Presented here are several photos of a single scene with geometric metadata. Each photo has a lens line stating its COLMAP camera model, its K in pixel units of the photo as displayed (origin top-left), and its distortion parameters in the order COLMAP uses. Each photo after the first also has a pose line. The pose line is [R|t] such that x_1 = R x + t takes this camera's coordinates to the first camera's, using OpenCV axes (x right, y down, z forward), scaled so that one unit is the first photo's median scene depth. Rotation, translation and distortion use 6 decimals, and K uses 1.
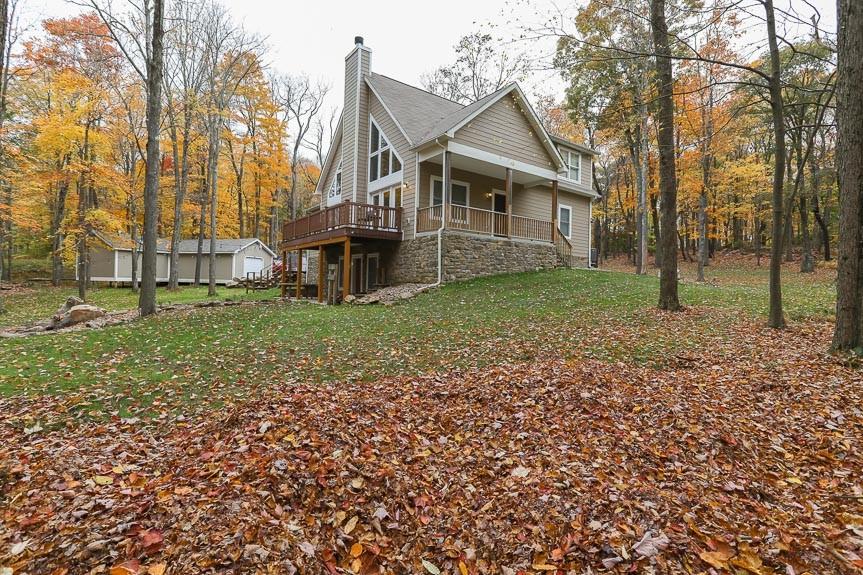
lens RADIAL K [[410.3, 0, 431.5], [0, 410.3, 287.5], [0, 0, 1]] dist [-0.071677, 0.042040]
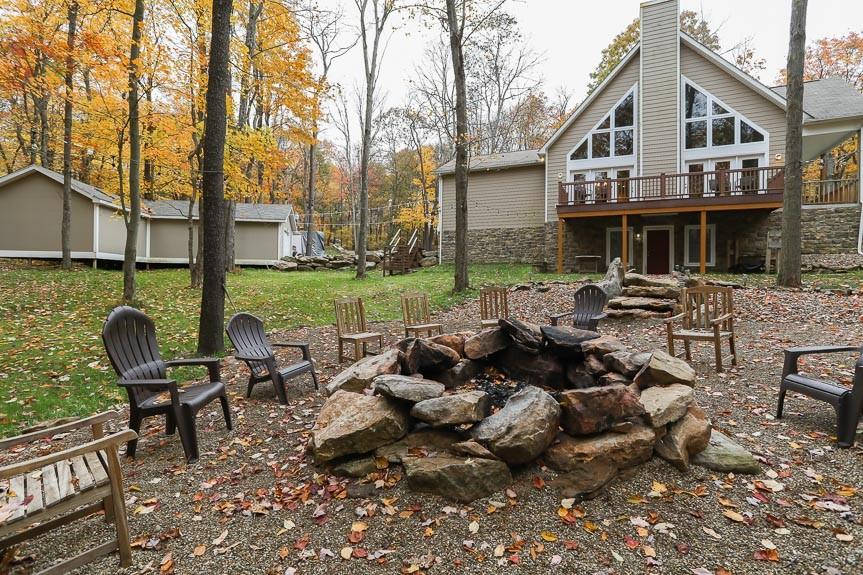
lens RADIAL K [[410.3, 0, 431.5], [0, 410.3, 287.5], [0, 0, 1]] dist [-0.071677, 0.042040]
pose [[0.899005, -0.012526, 0.437760, -1.113608], [0.006280, 0.999857, 0.015712, 0.040490], [-0.437894, -0.011376, 0.898955, 0.445496]]
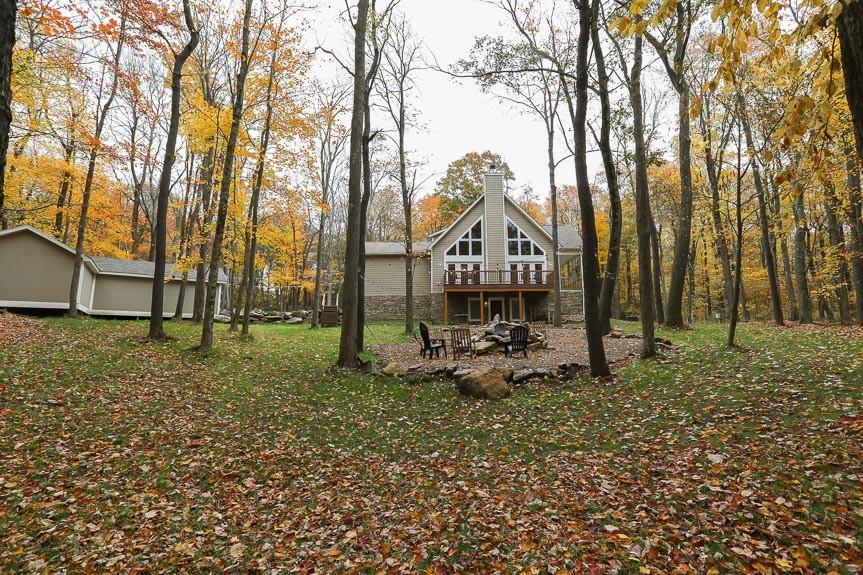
lens RADIAL K [[410.3, 0, 431.5], [0, 410.3, 287.5], [0, 0, 1]] dist [-0.071677, 0.042040]
pose [[0.634514, 0.081847, 0.768566, -1.670959], [0.014411, 0.992952, -0.117640, 0.064836], [-0.772777, 0.085720, 0.628862, 0.214790]]
